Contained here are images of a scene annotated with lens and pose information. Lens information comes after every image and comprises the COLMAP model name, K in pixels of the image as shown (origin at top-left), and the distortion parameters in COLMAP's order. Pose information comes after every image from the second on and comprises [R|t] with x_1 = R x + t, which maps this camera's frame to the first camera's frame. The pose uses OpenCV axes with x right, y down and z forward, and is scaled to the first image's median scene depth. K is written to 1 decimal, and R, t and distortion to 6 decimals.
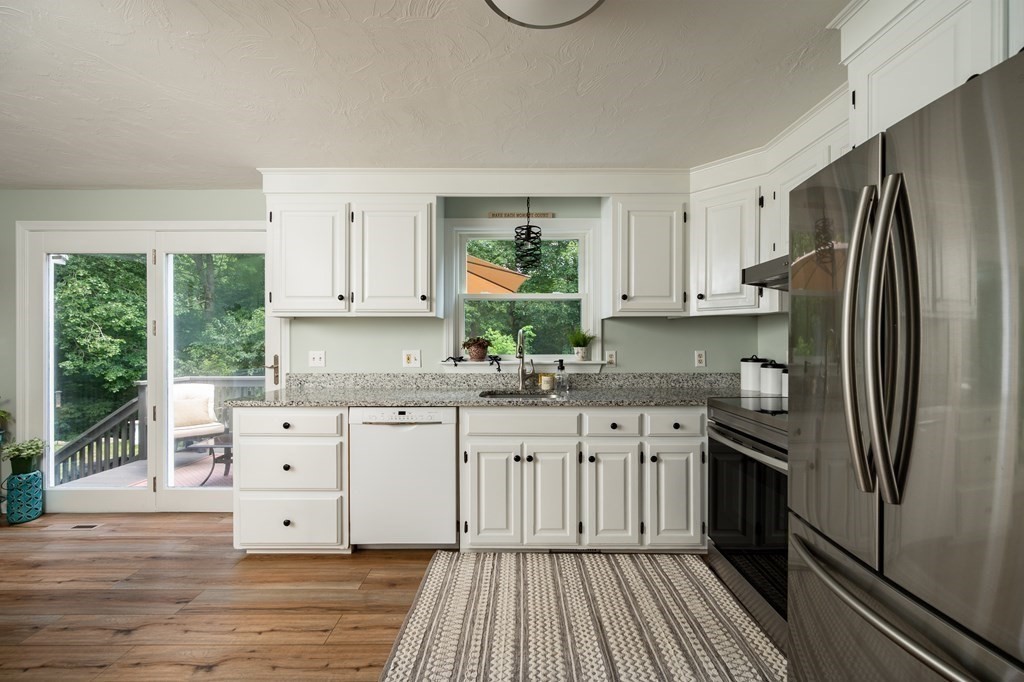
lens RADIAL K [[401.9, 0, 513.2], [0, 401.9, 345.5], [0, 0, 1]] dist [0.002403, 0.000097]
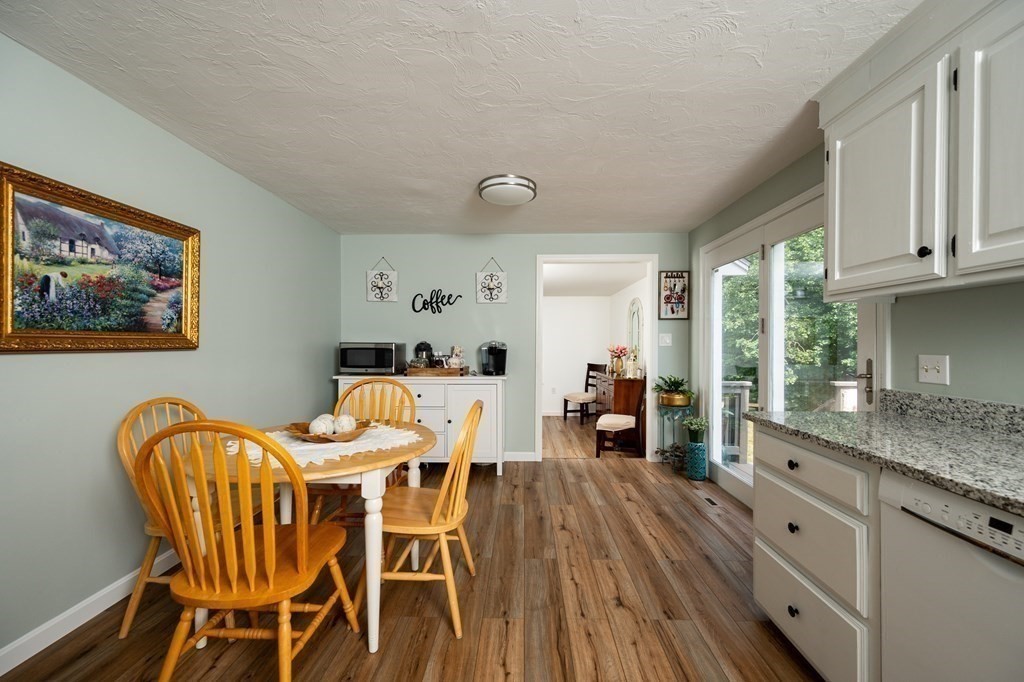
lens RADIAL K [[401.9, 0, 511.0], [0, 401.9, 341.3], [0, 0, 1]] dist [0.002403, 0.000097]
pose [[-0.018816, -0.001246, -0.999822, 0.103697], [-0.008043, 0.999967, -0.001095, -0.000390], [0.999791, 0.008021, -0.018826, 0.512328]]
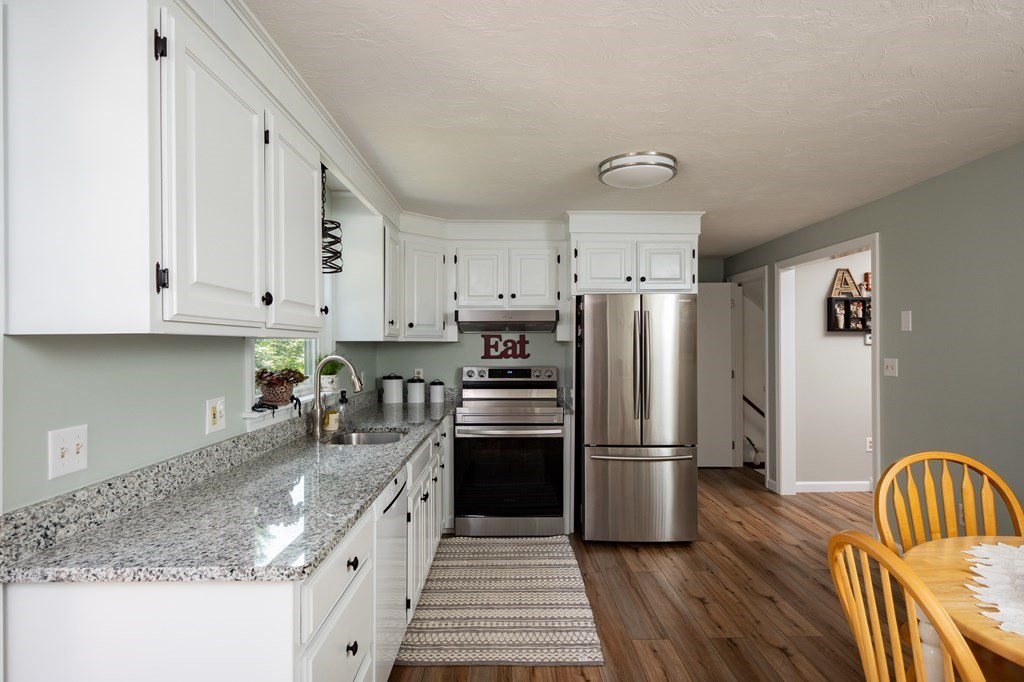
lens RADIAL K [[544.4, 0, 513.3], [0, 544.4, 342.7], [0, 0, 1]] dist [-0.000670, -0.000178]
pose [[-0.025139, 0.005045, 0.999671, -1.161505], [0.000907, 0.999987, -0.005024, -0.066105], [-0.999684, 0.000780, -0.025144, 0.774703]]
